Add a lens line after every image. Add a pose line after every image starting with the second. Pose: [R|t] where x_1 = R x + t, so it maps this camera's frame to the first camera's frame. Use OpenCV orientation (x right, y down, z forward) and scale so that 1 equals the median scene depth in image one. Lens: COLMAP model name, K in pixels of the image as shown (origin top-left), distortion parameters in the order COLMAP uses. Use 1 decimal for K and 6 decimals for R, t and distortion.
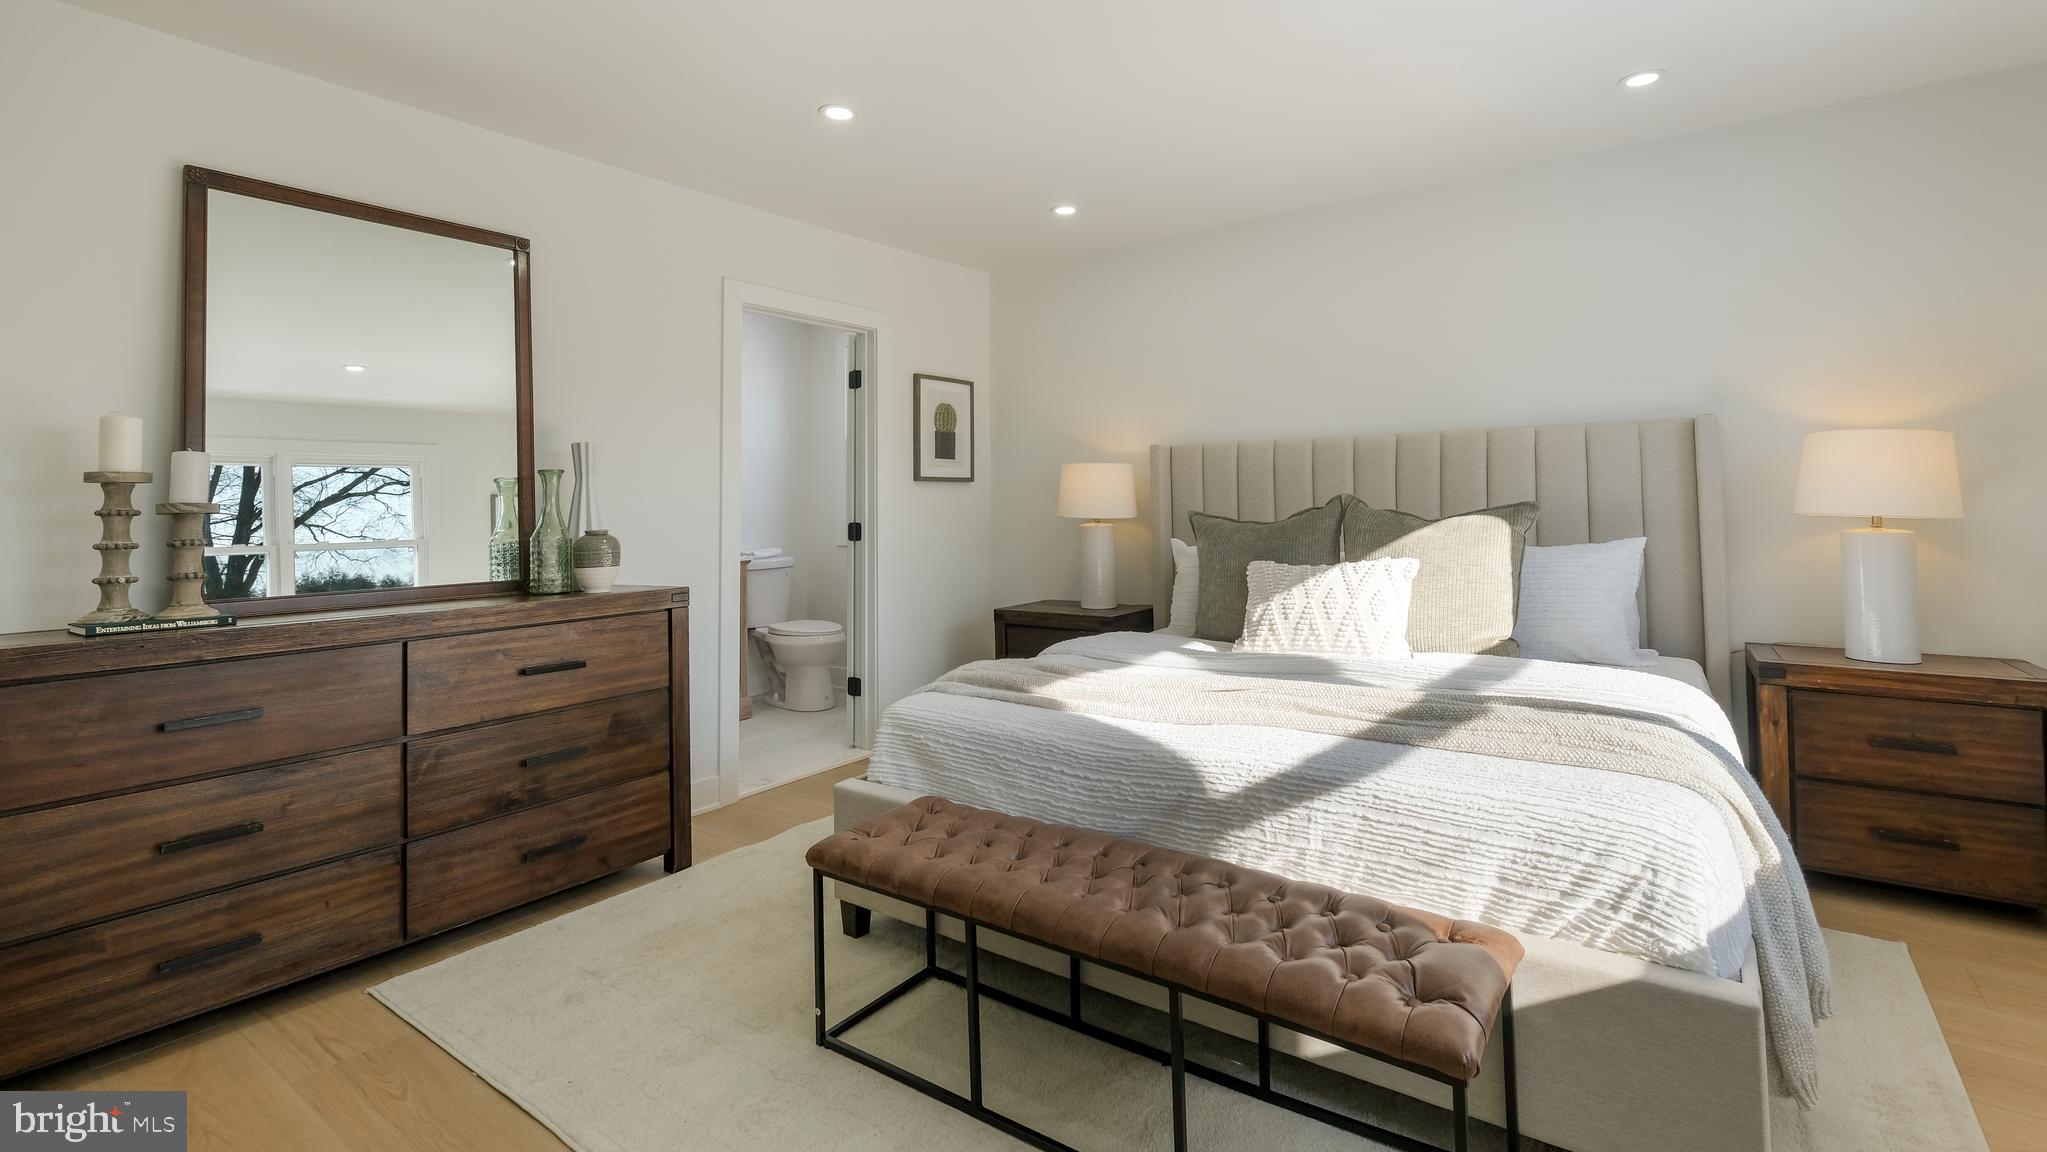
lens RADIAL K [[924.4, 0, 1016.0], [0, 924.4, 457.2], [0, 0, 1]] dist [-0.003383, -0.000562]
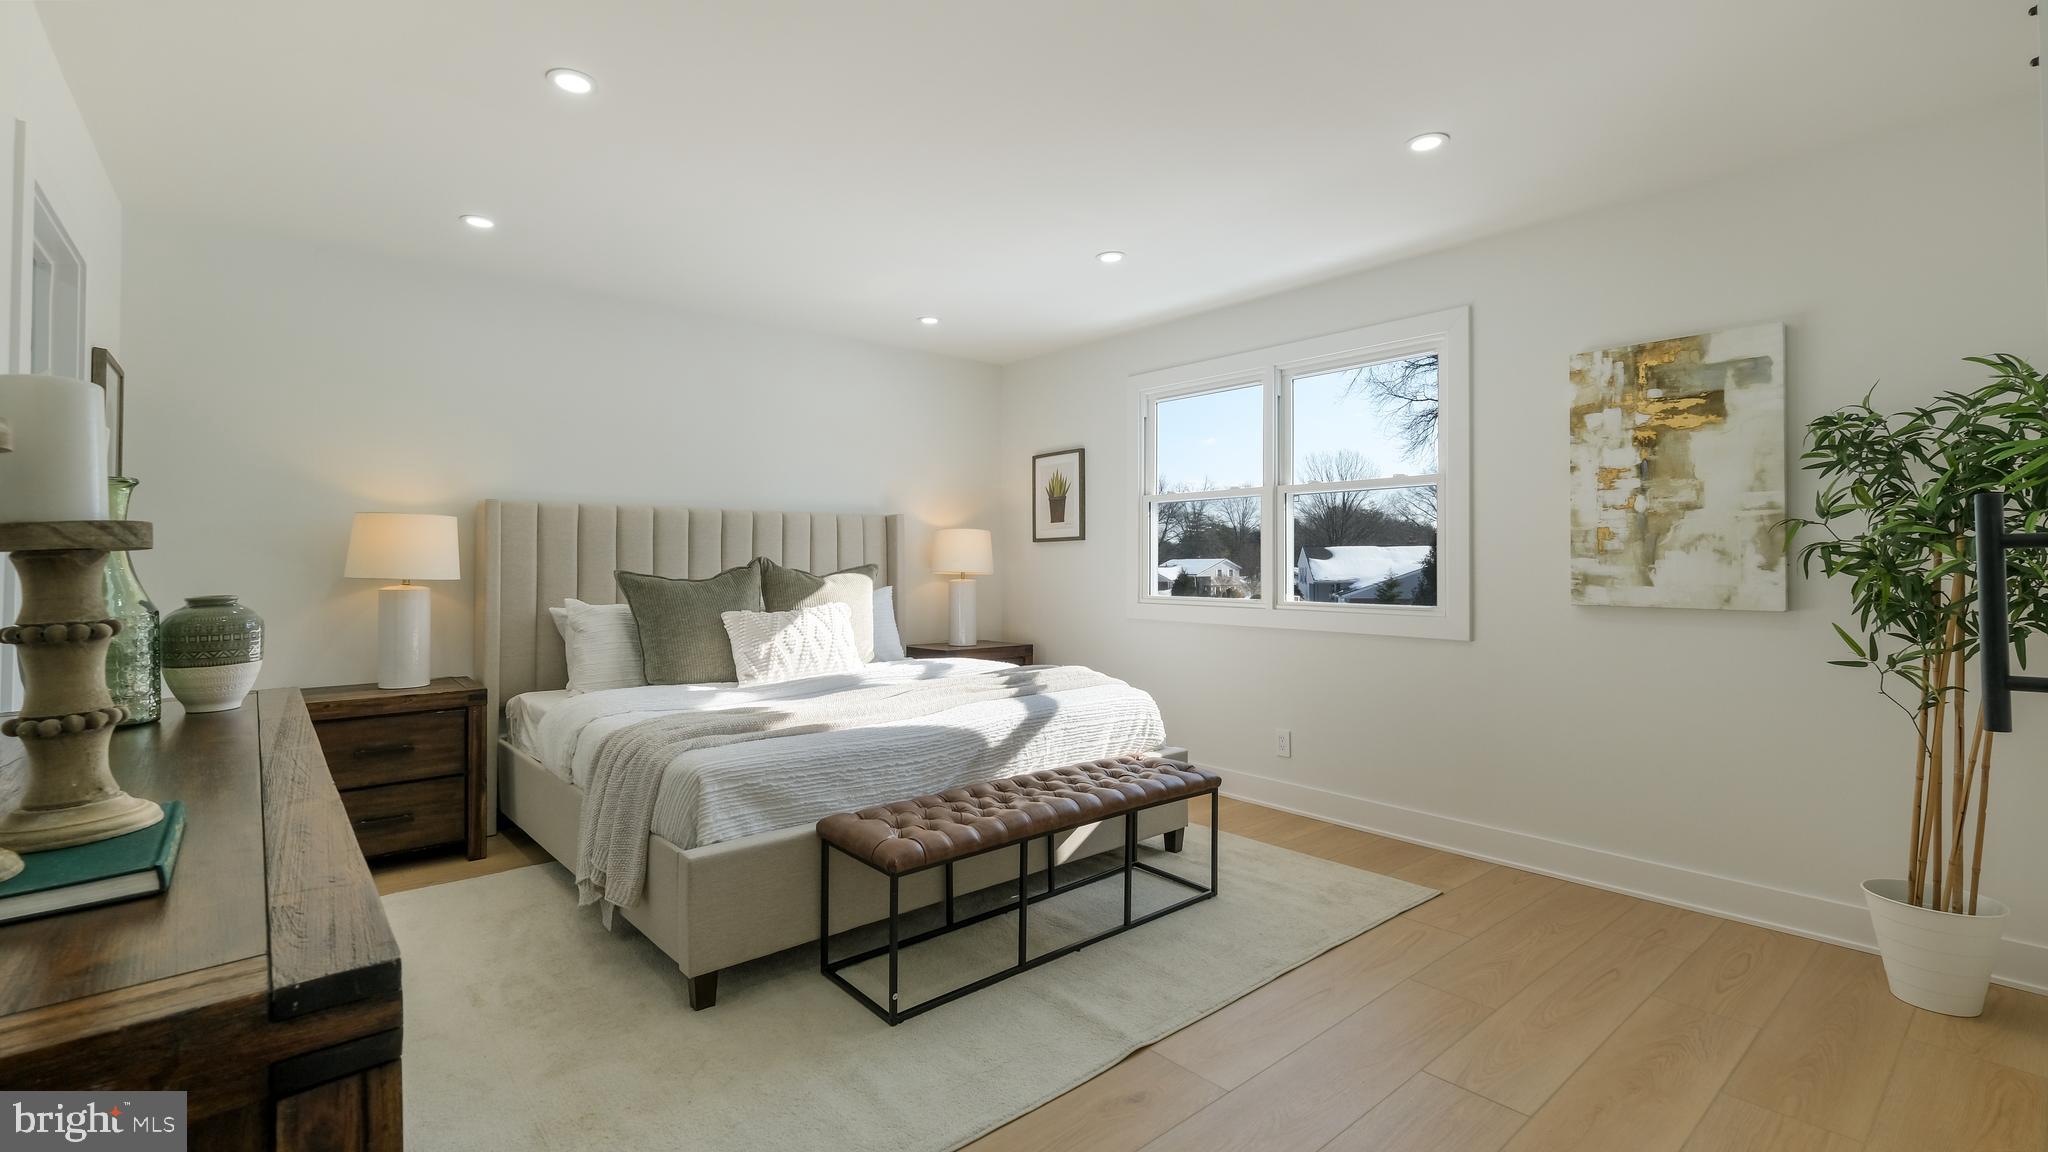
lens RADIAL K [[908.9, 0, 1023.7], [0, 908.9, 528.0], [0, 0, 1]] dist [0.004857, 0.000122]
pose [[0.226212, 0.048937, 0.972848, -0.942462], [-0.049733, 0.998015, -0.038639, 0.037459], [-0.972808, -0.039642, 0.228197, 0.435639]]
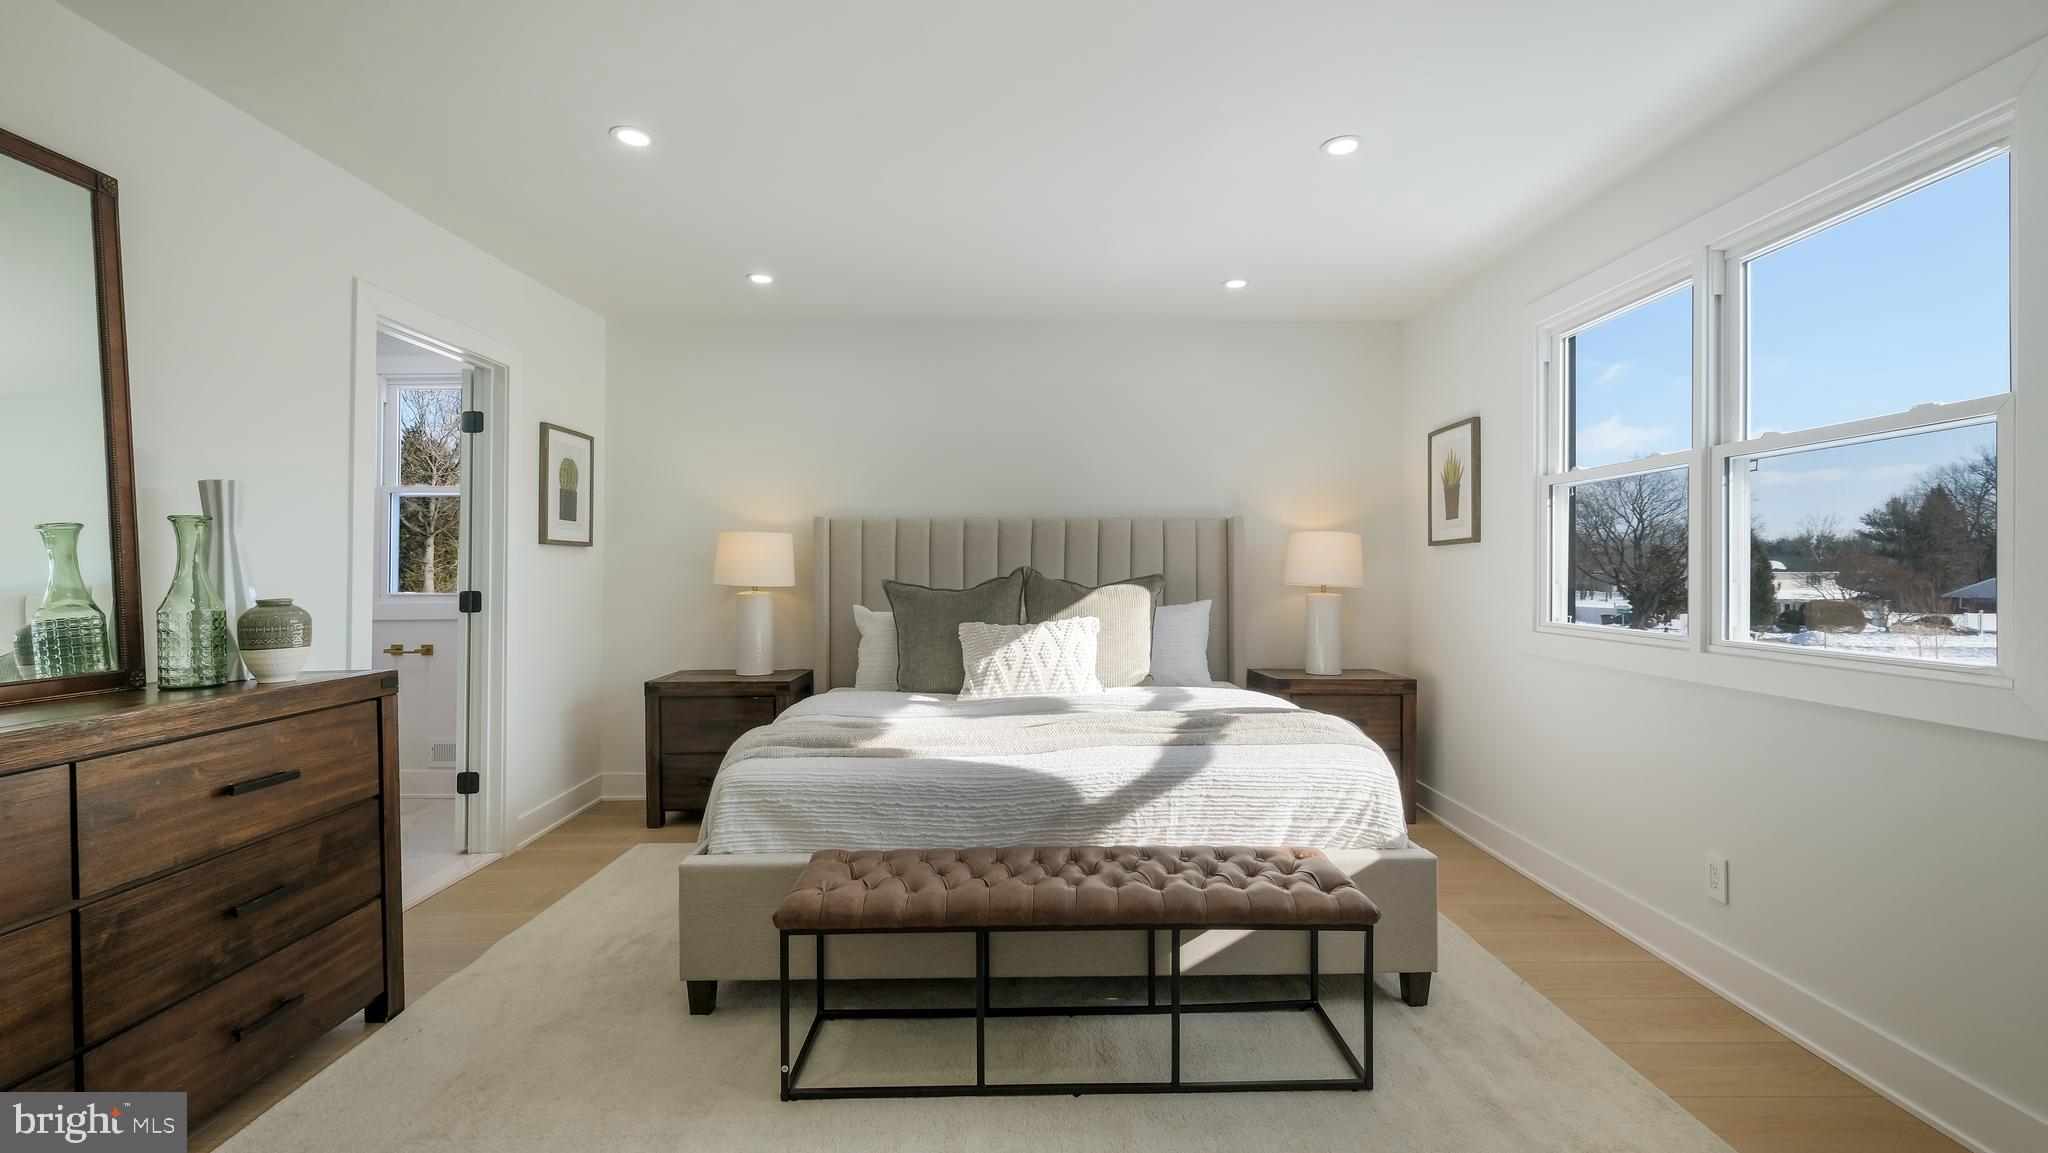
lens RADIAL K [[910.6, 0, 1023.1], [0, 910.6, 559.5], [0, 0, 1]] dist [-0.004616, -0.000409]
pose [[0.799010, 0.019513, 0.601001, -0.443489], [-0.039035, 0.999048, 0.019460, 0.008948], [-0.600050, -0.039009, 0.799011, 0.047937]]
